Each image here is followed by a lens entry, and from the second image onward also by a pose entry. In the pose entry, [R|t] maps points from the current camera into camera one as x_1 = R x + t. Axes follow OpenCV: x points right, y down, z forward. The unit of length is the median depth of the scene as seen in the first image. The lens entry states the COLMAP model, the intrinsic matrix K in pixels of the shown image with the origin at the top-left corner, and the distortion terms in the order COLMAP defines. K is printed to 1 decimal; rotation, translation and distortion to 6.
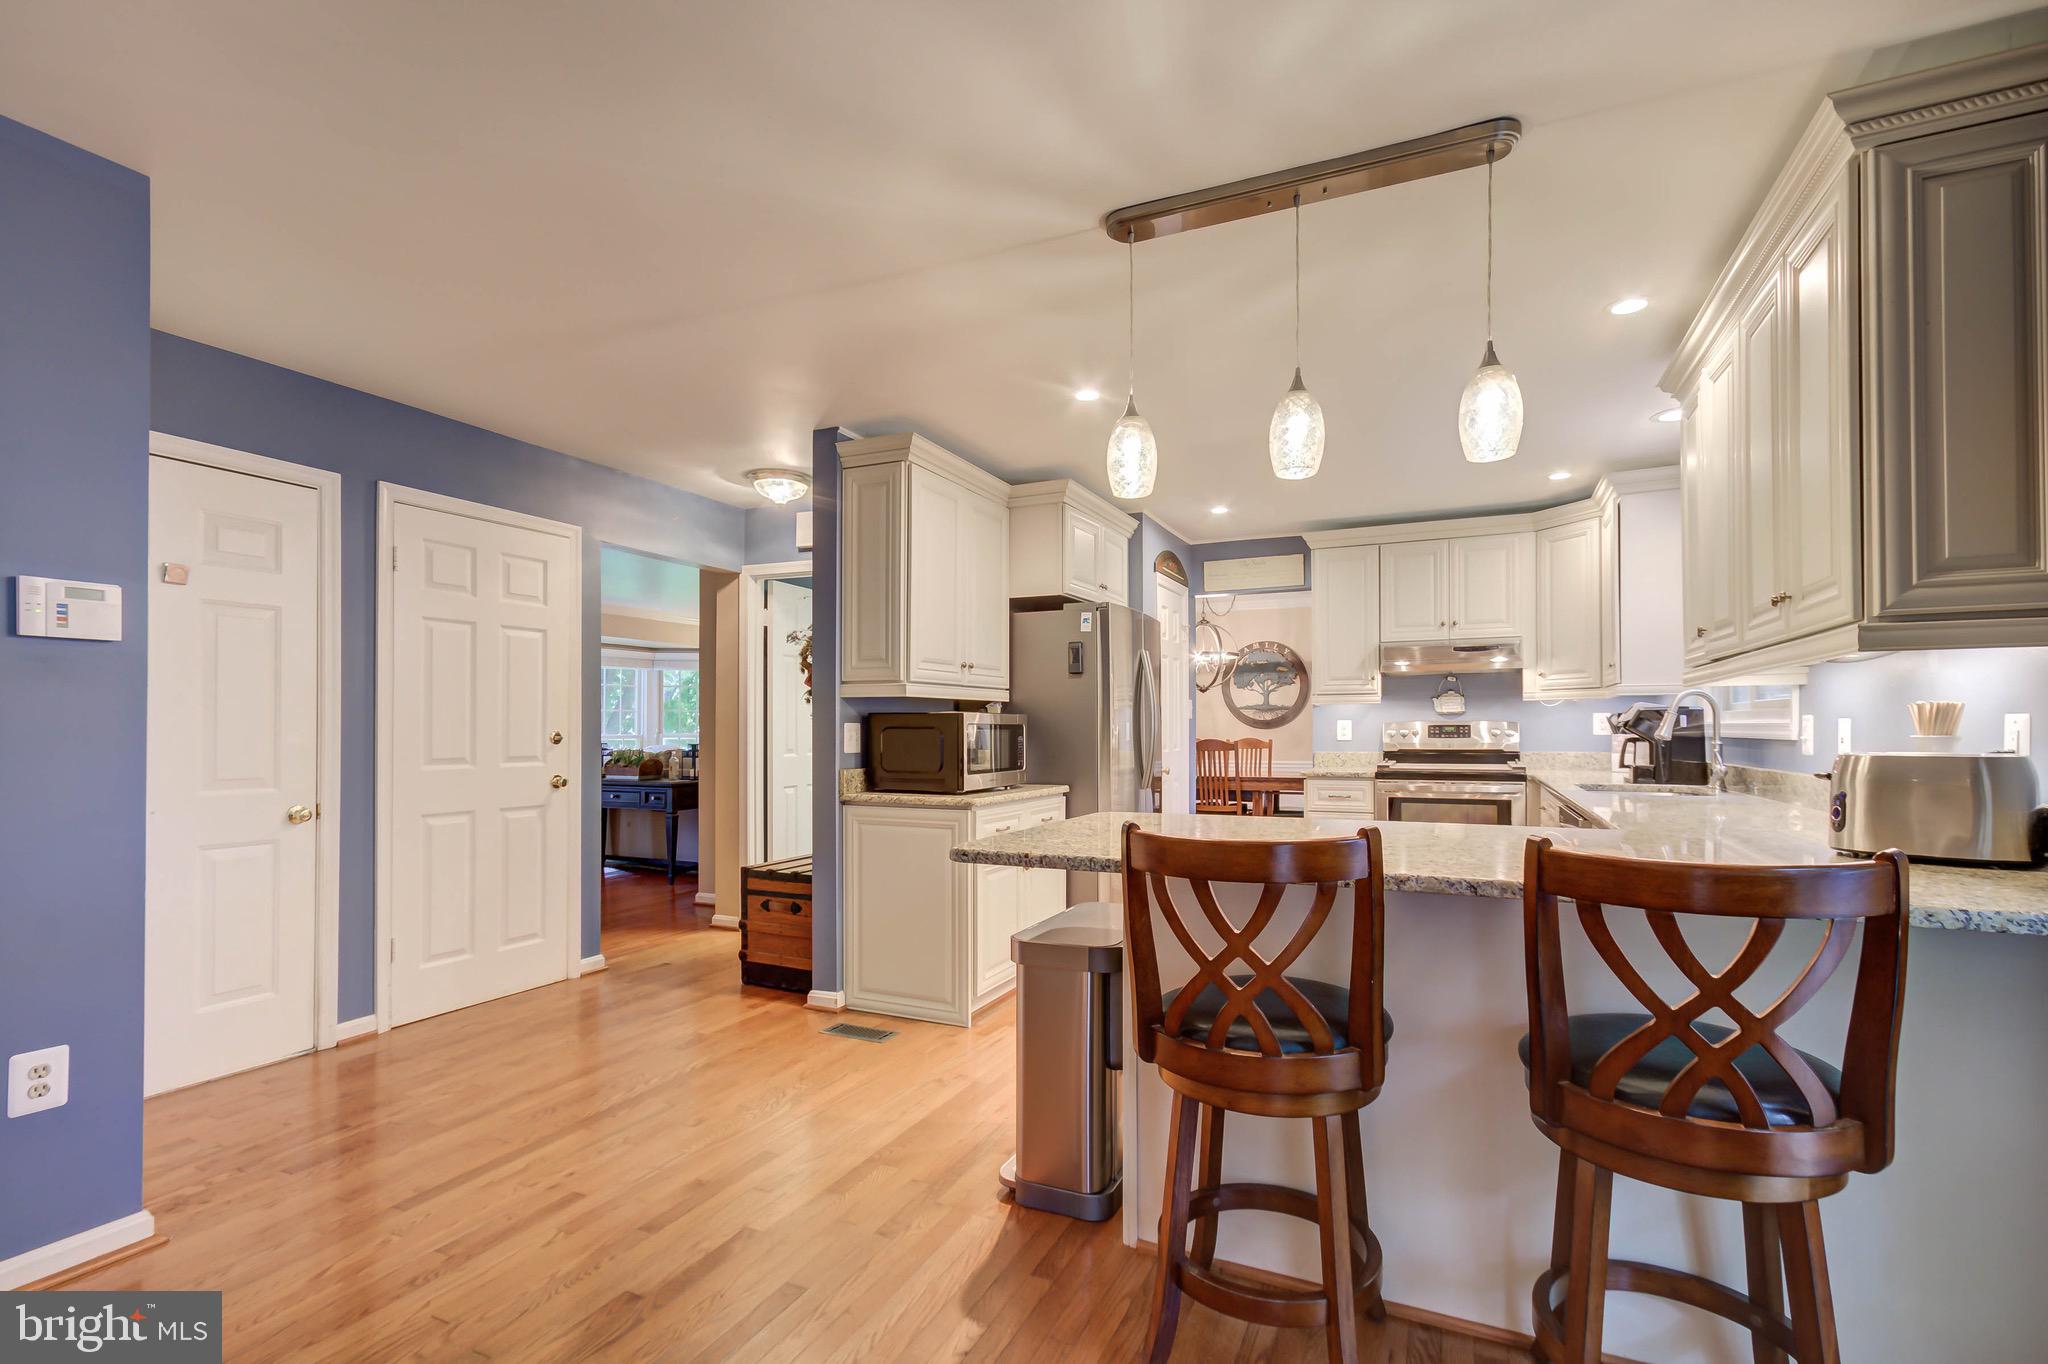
lens RADIAL K [[931.8, 0, 1040.9], [0, 931.8, 725.1], [0, 0, 1]] dist [-0.001914, 0.000593]
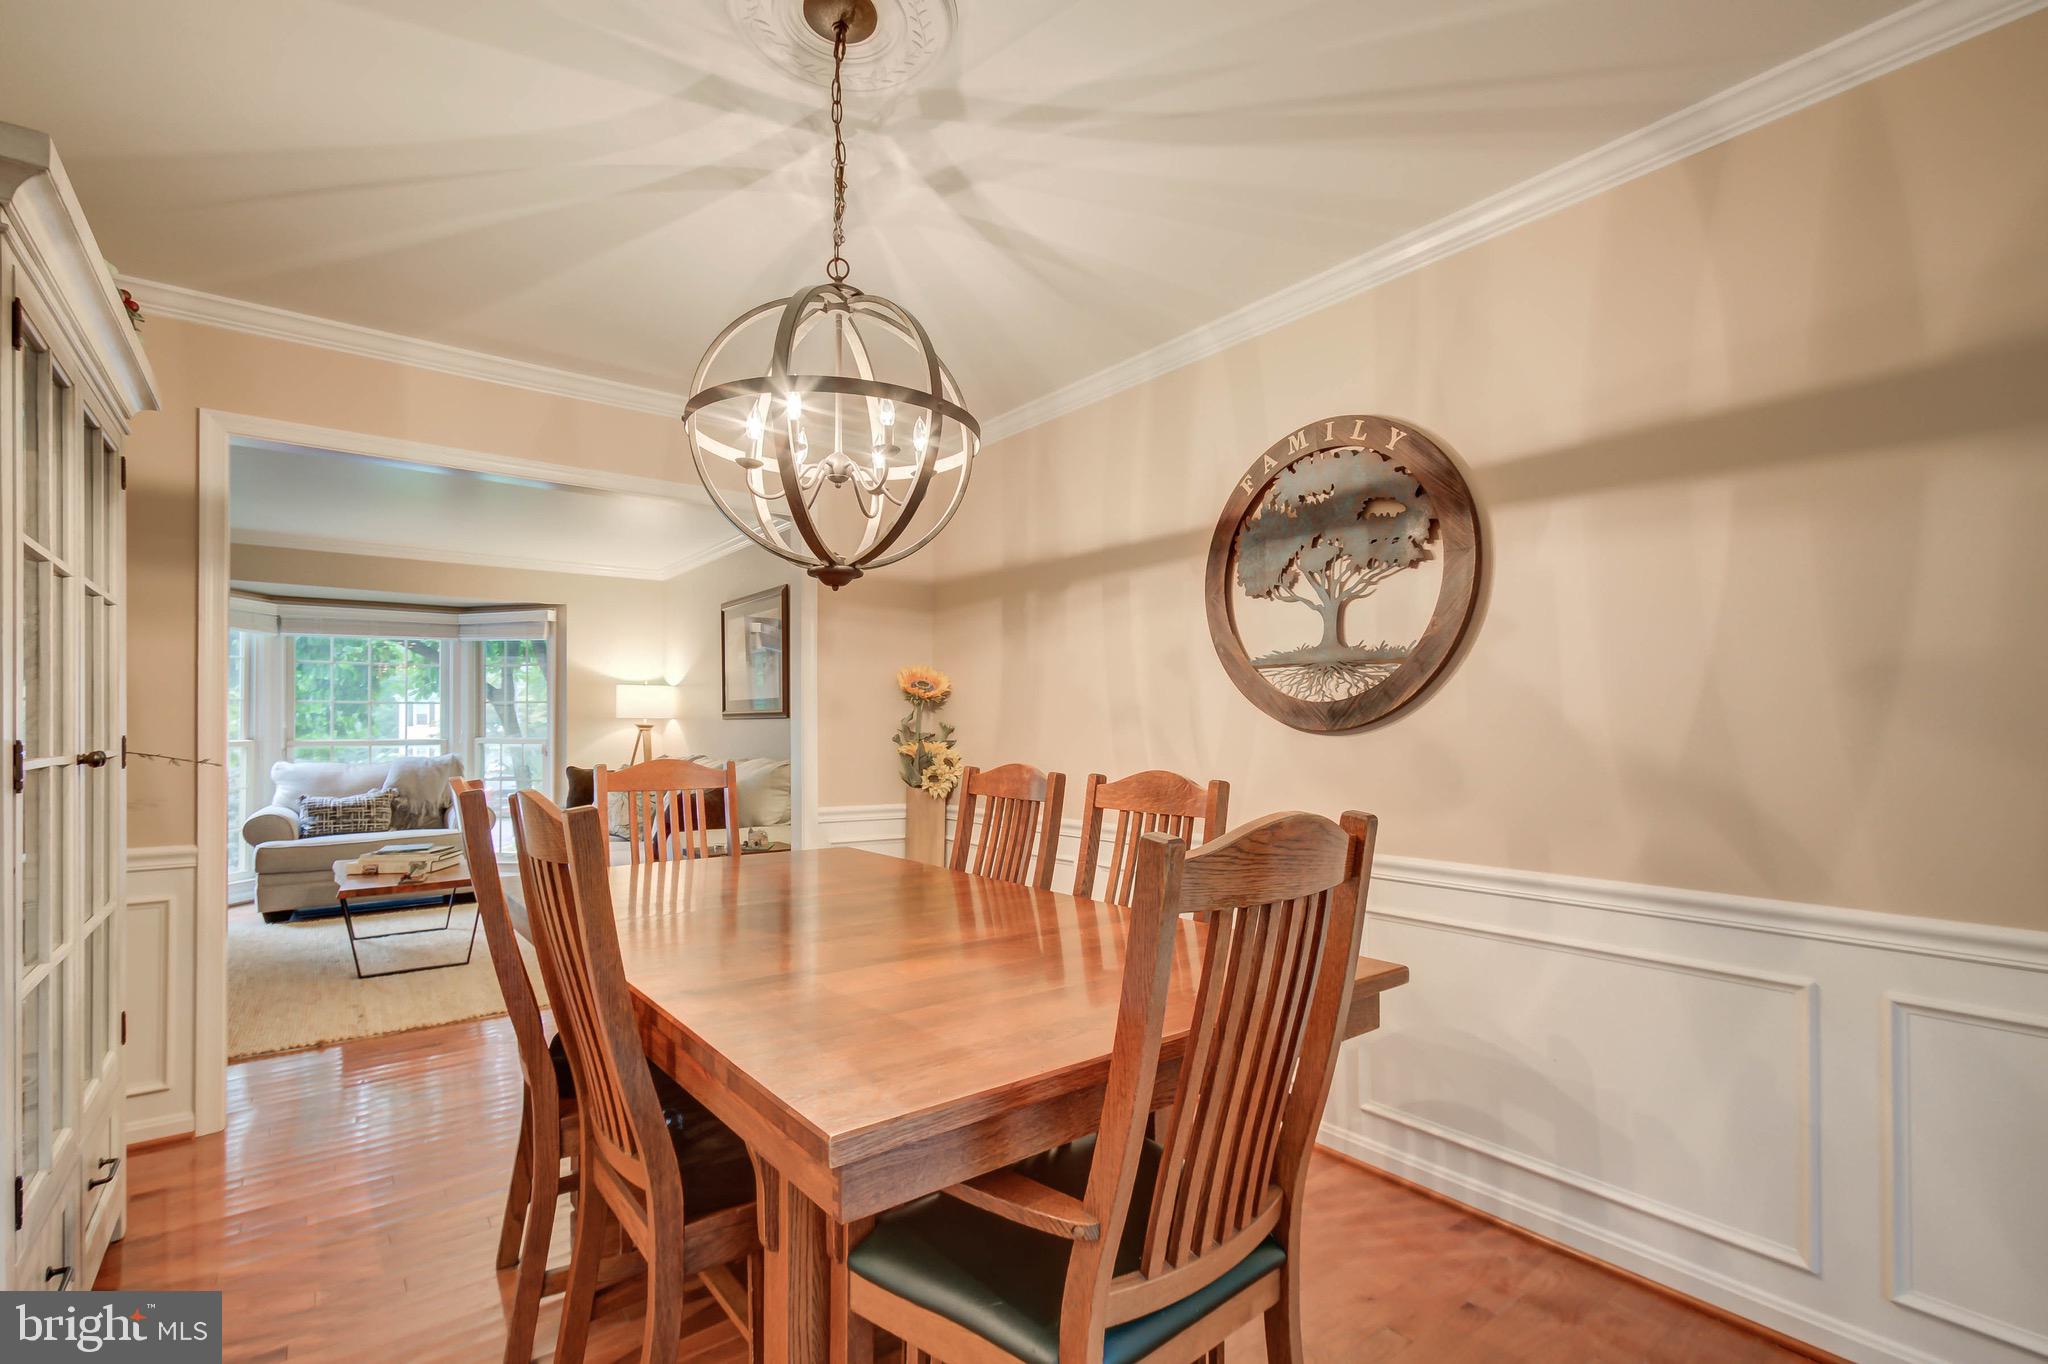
lens RADIAL K [[924.8, 0, 1034.3], [0, 924.8, 722.3], [0, 0, 1]] dist [-0.003278, -0.000204]
pose [[0.883127, -0.002993, -0.469124, 0.500815], [0.001866, 0.999994, -0.002866, 0.001741], [0.469130, 0.001655, 0.883127, 1.223740]]
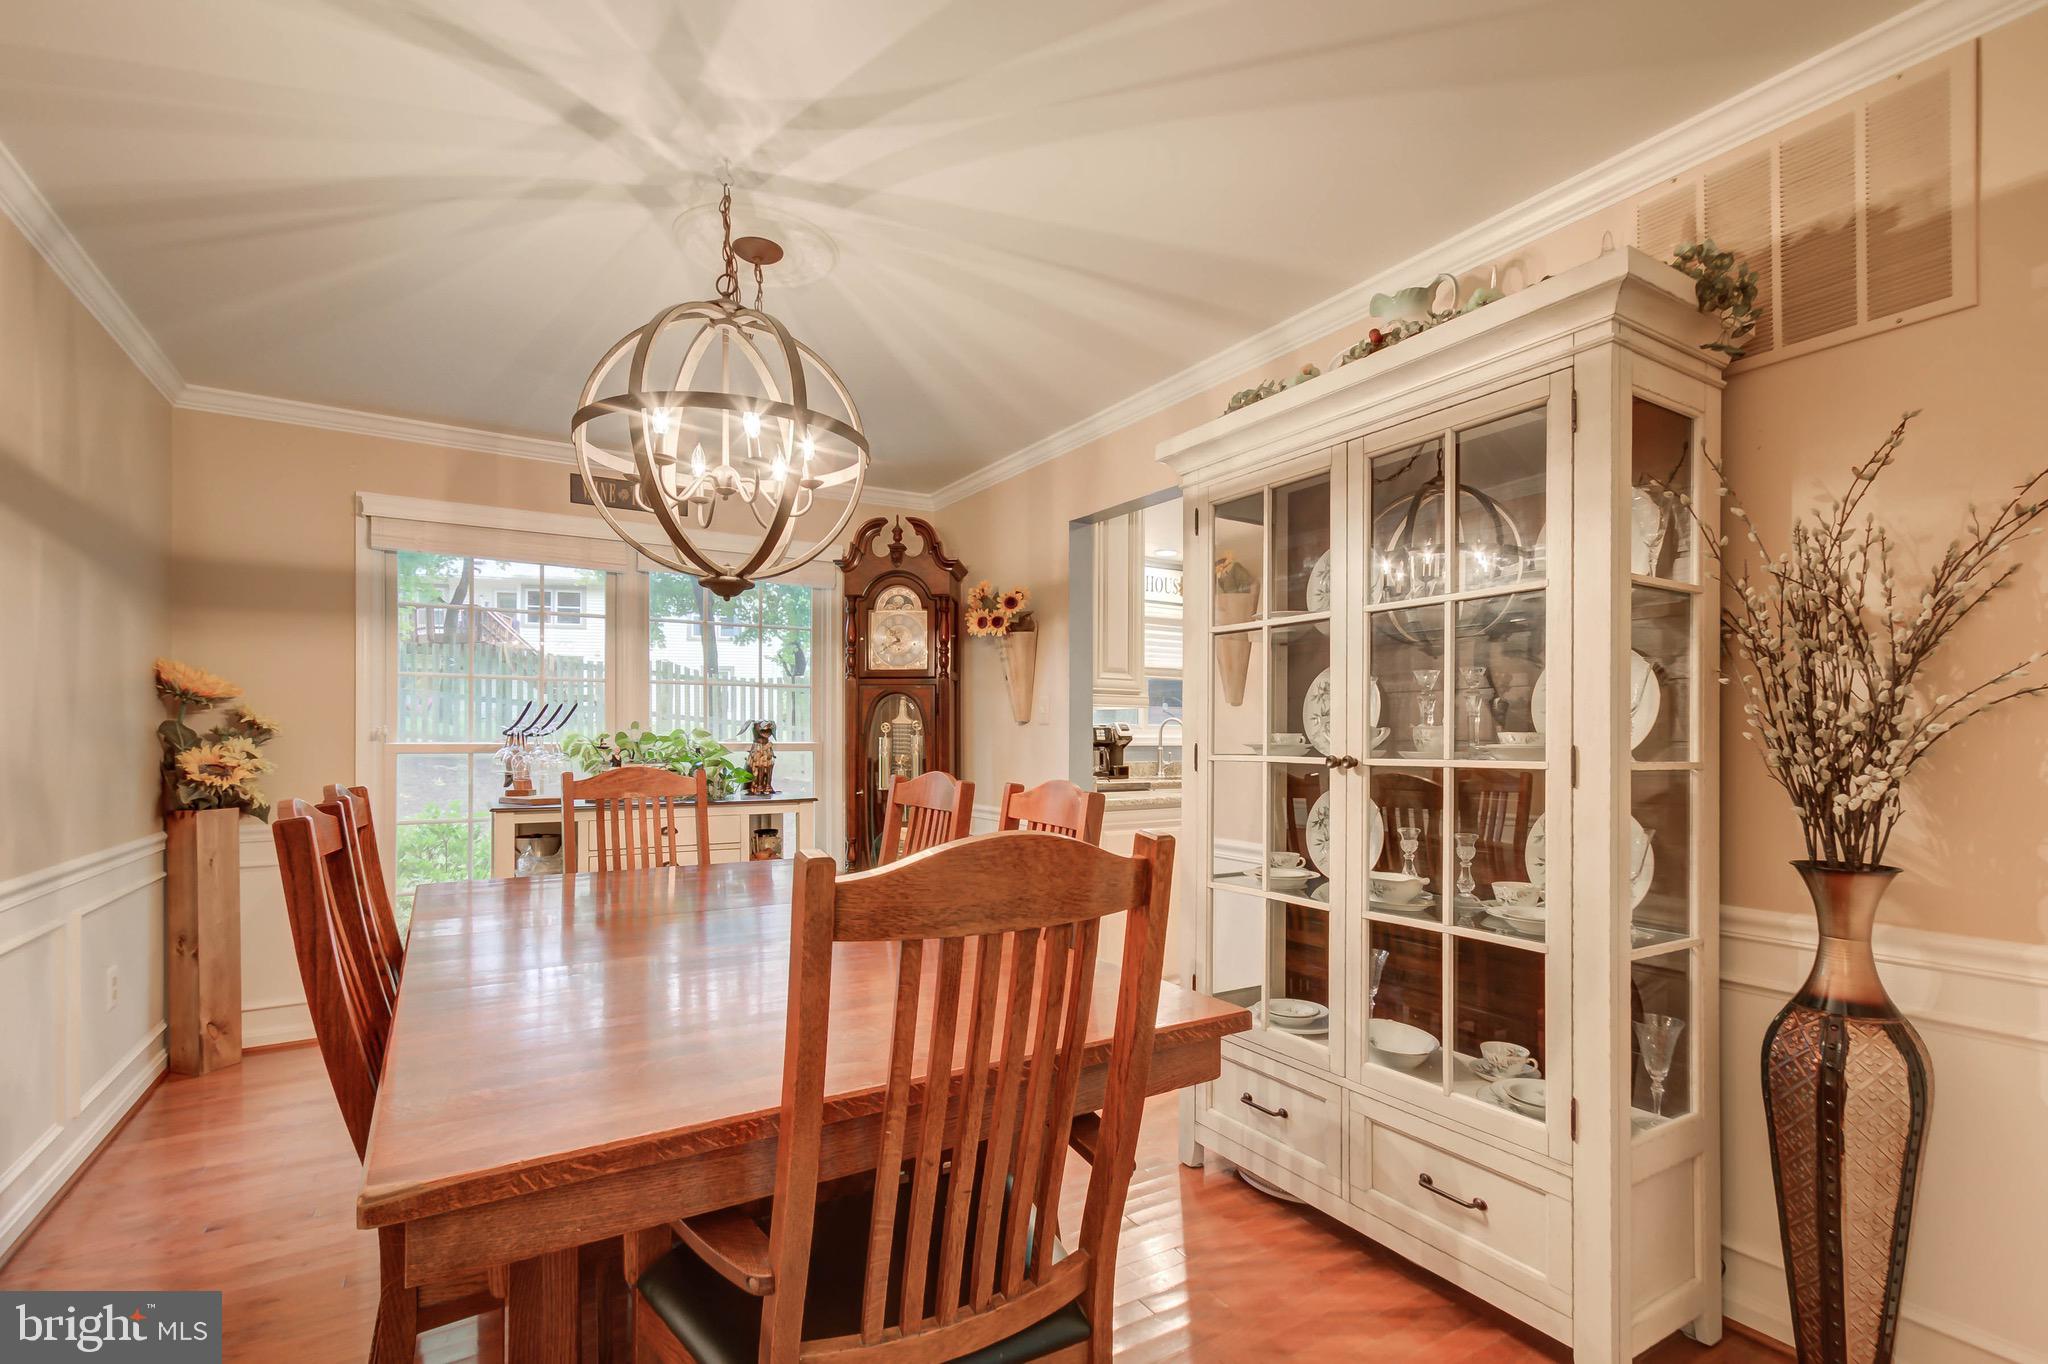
lens RADIAL K [[924.8, 0, 1034.3], [0, 924.8, 722.3], [0, 0, 1]] dist [-0.003278, -0.000204]
pose [[-0.826670, 0.010935, 0.562581, -0.035998], [-0.001404, 0.999768, -0.021496, 0.004756], [-0.562686, -0.018560, -0.826462, 1.732577]]
